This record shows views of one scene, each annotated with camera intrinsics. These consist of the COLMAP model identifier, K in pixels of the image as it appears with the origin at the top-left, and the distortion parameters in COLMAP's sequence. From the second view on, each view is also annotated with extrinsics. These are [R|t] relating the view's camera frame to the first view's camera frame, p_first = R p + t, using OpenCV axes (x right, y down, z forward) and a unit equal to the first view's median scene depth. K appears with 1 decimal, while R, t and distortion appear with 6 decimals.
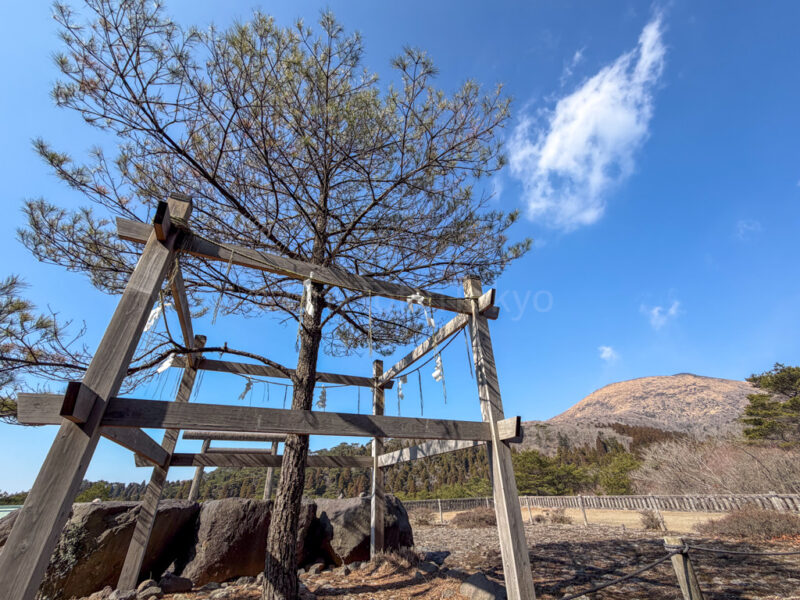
lens RADIAL K [[323.7, 0, 400.0], [0, 323.7, 300.0], [0, 0, 1]] dist [-0.007243, -0.000148]
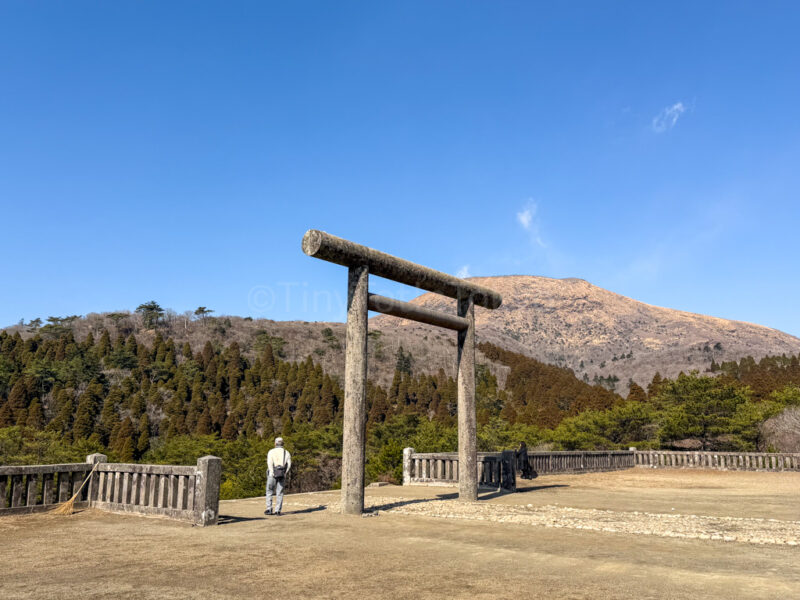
lens RADIAL K [[705.3, 0, 400.0], [0, 705.3, 300.0], [0, 0, 1]] dist [0.006393, 0.002198]
pose [[0.858773, 0.126004, 0.496620, -0.085950], [-0.283728, 0.924051, 0.256181, 0.034107], [-0.426622, -0.360906, 0.829301, 0.052207]]
